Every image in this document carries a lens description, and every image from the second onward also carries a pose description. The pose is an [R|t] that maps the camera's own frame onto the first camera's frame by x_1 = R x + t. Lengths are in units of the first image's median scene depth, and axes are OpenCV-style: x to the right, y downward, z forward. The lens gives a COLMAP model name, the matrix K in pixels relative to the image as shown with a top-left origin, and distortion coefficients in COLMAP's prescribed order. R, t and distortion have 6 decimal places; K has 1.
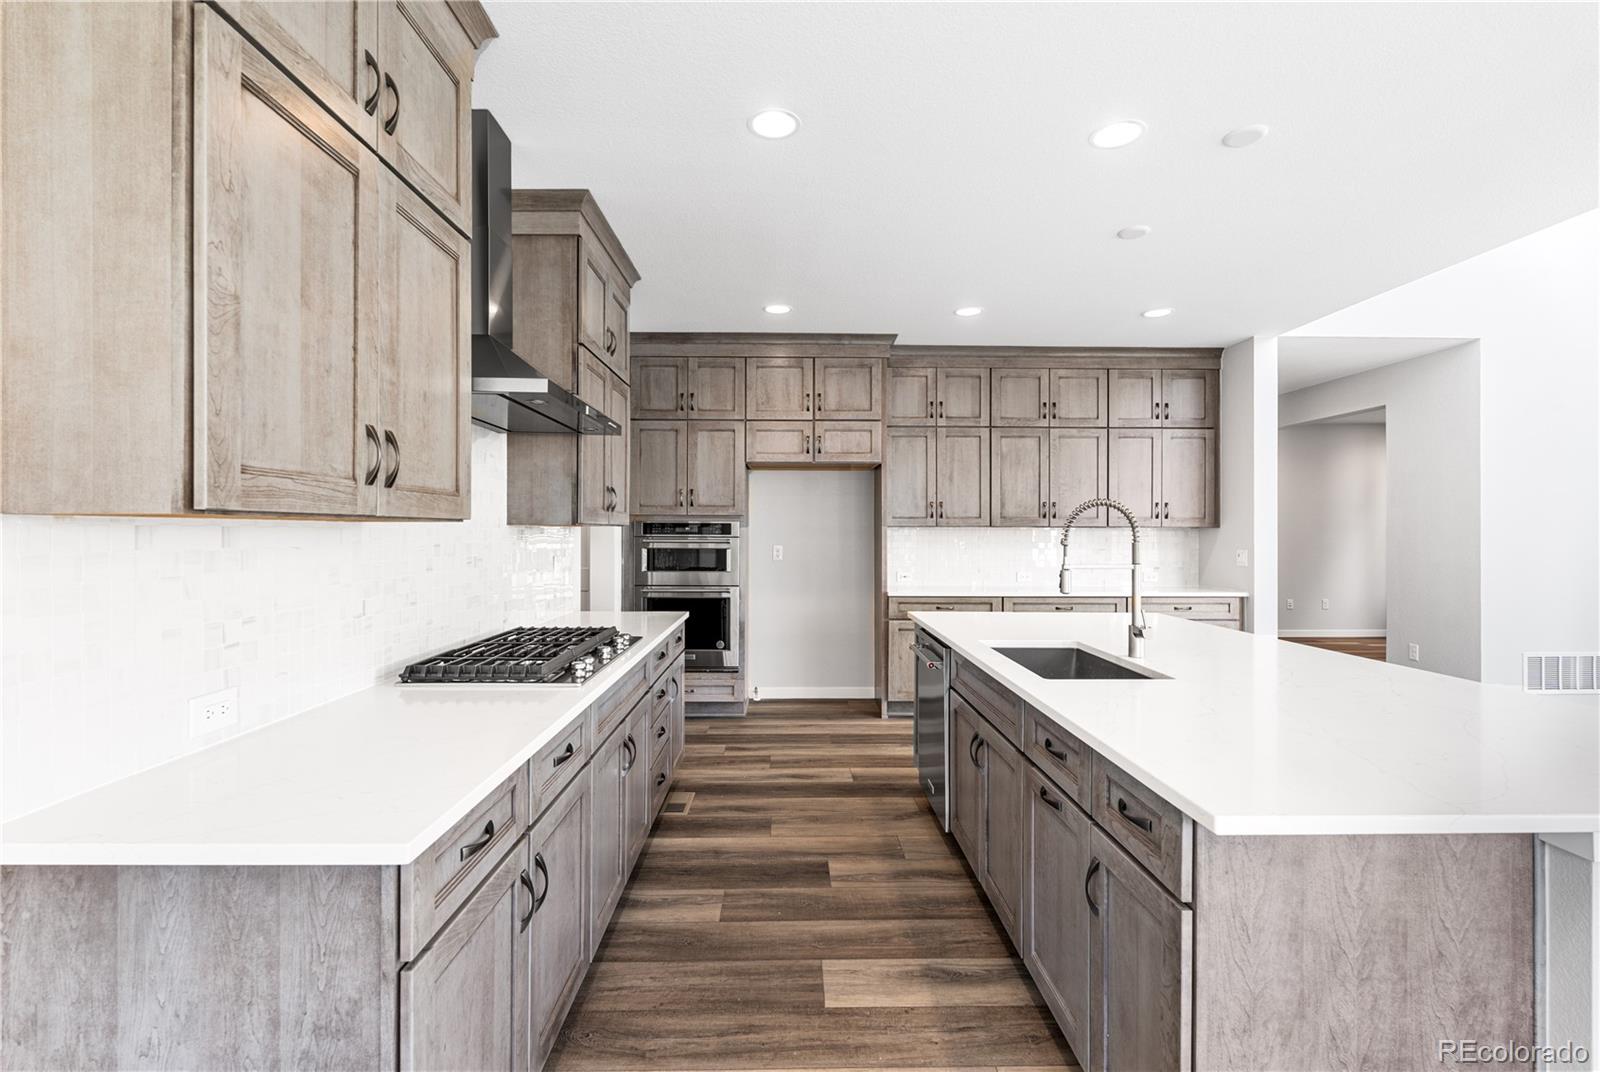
lens RADIAL K [[715.1, 0, 807.6], [0, 715.1, 532.3], [0, 0, 1]] dist [-0.003134, -0.000053]
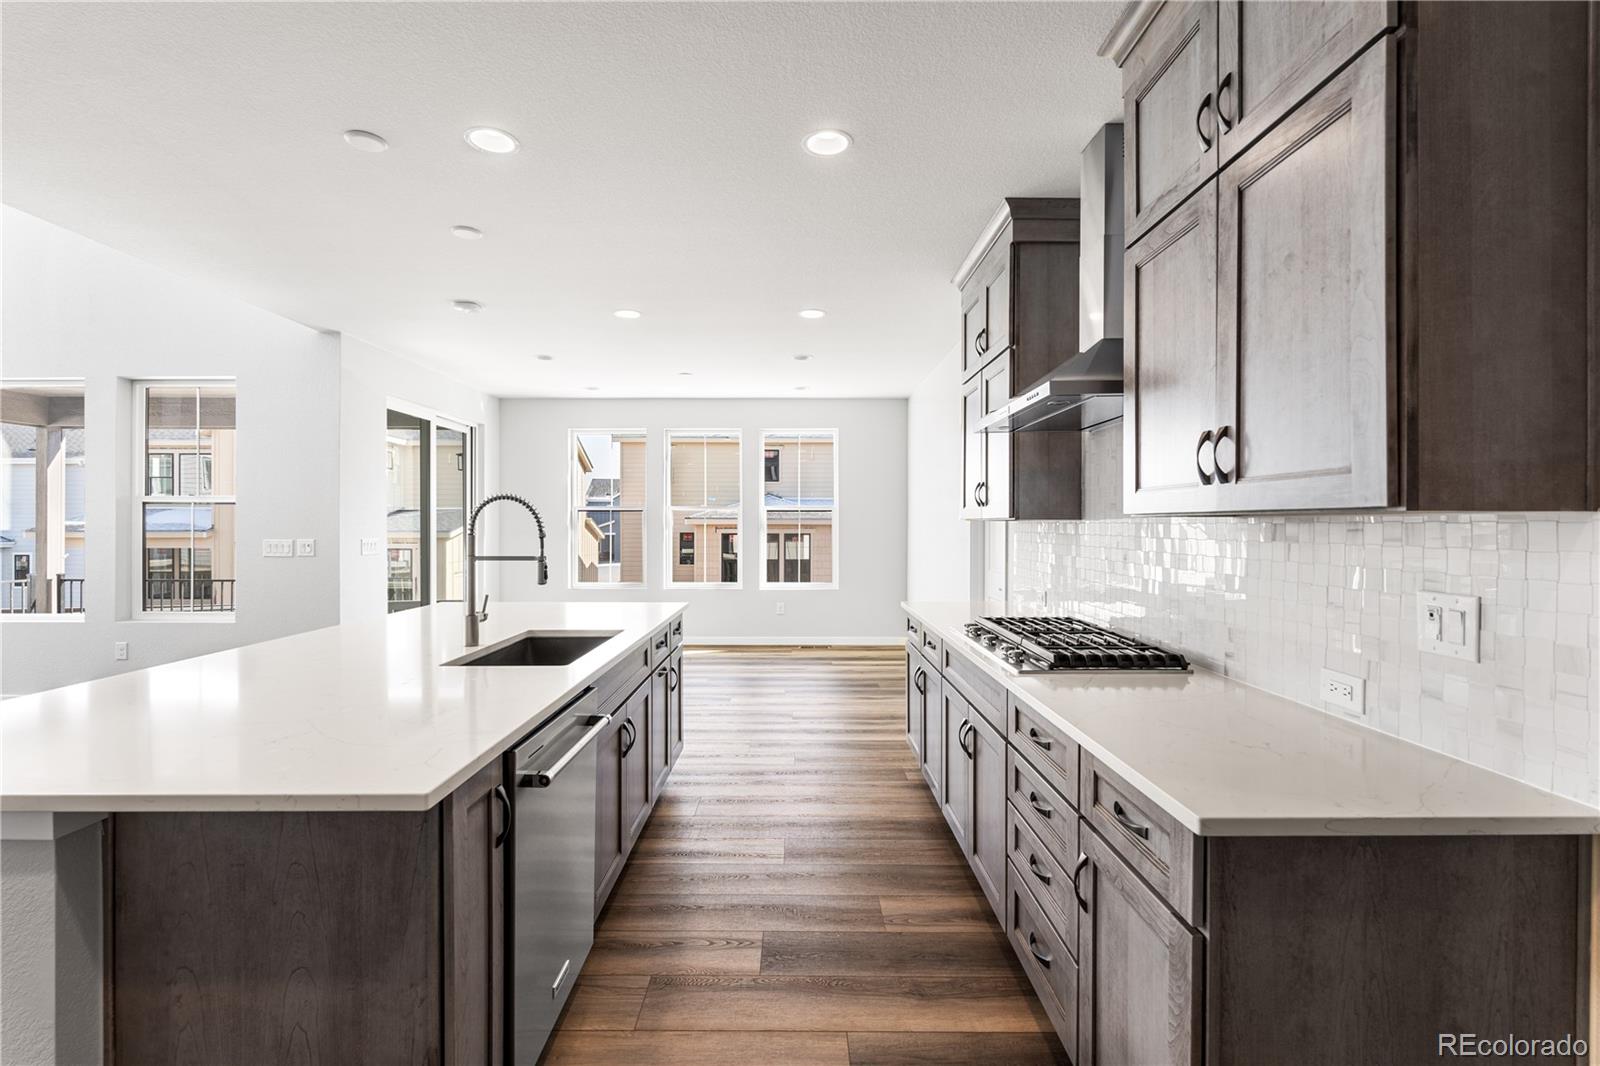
lens RADIAL K [[715.1, 0, 807.6], [0, 715.1, 529.3], [0, 0, 1]] dist [-0.003134, -0.000053]
pose [[-0.999926, -0.002126, 0.011981, -0.015365], [-0.002028, 0.999964, 0.008207, 0.001513], [-0.011998, 0.008182, -0.999895, 0.973231]]
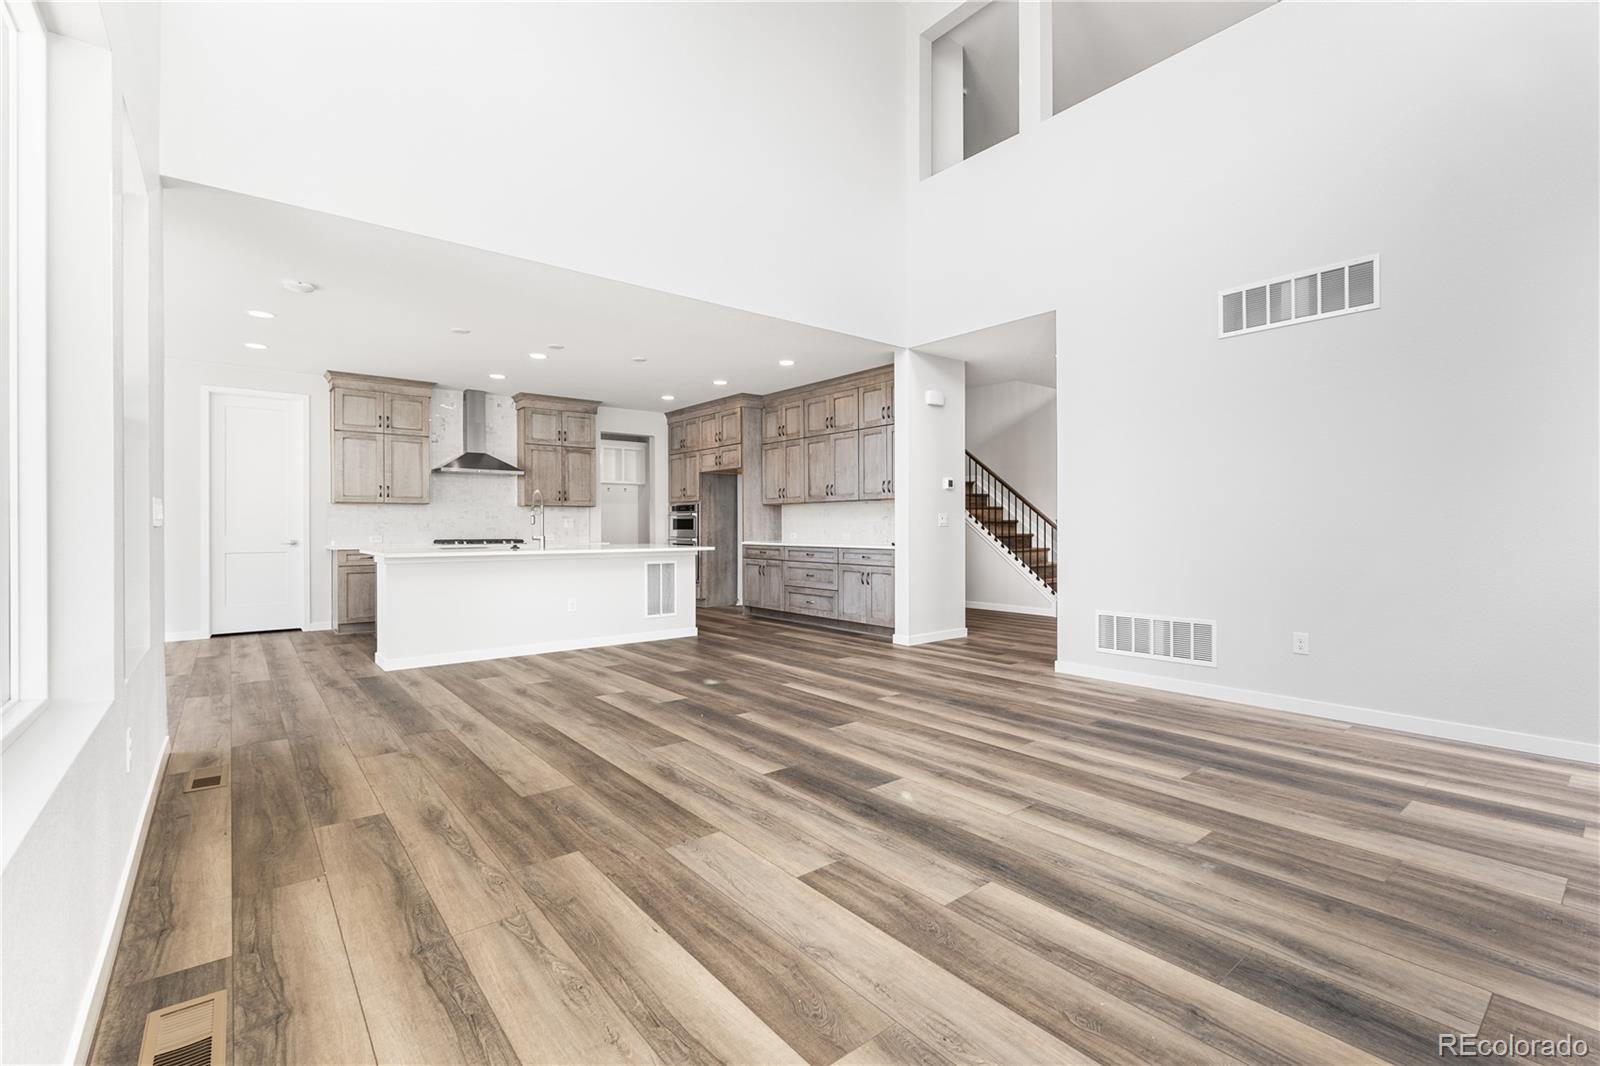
lens RADIAL K [[713.9, 0, 802.6], [0, 713.9, 532.1], [0, 0, 1]] dist [-0.002802, -0.000092]
pose [[0.619047, 0.000123, -0.785354, 1.558581], [0.002338, 0.999995, 0.002000, 0.055872], [0.785351, -0.003074, 0.619044, 0.046938]]
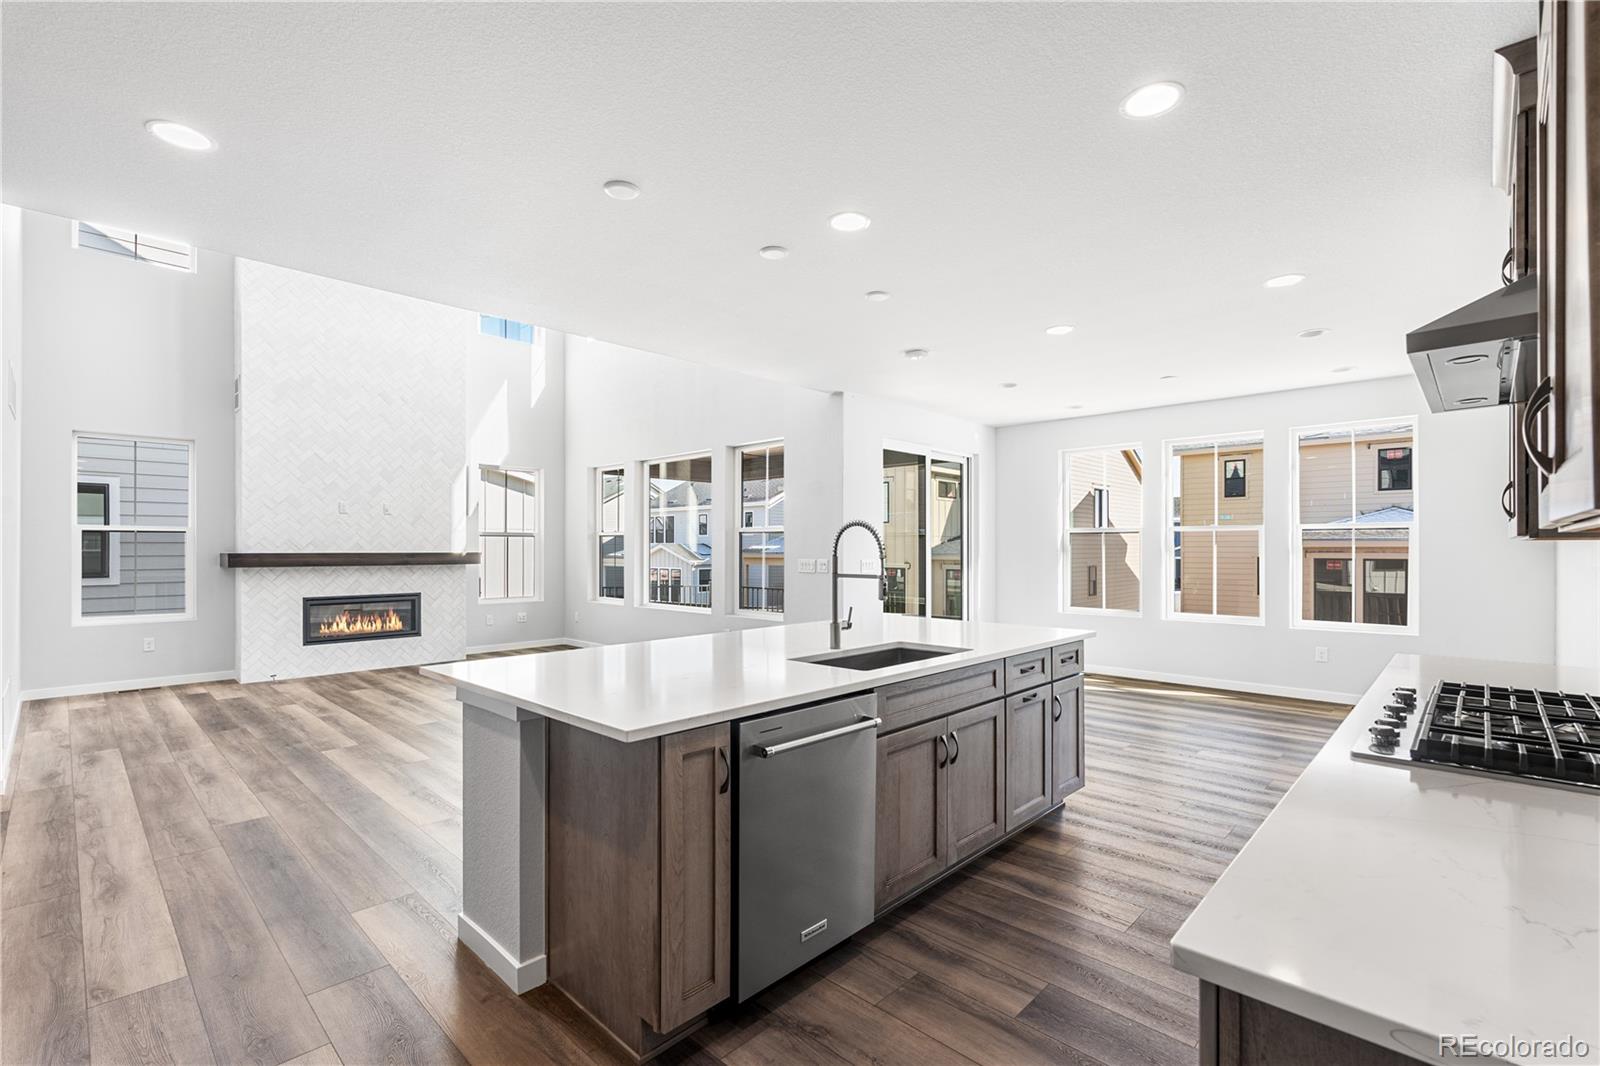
lens RADIAL K [[731.4, 0, 793.6], [0, 731.4, 546.5], [0, 0, 1]] dist [-0.003200, 0.000029]
pose [[-0.702020, 0.001266, 0.712156, -0.183887], [0.001974, 0.999998, 0.000168, 0.001909], [-0.712155, 0.001524, -0.702021, 0.932388]]
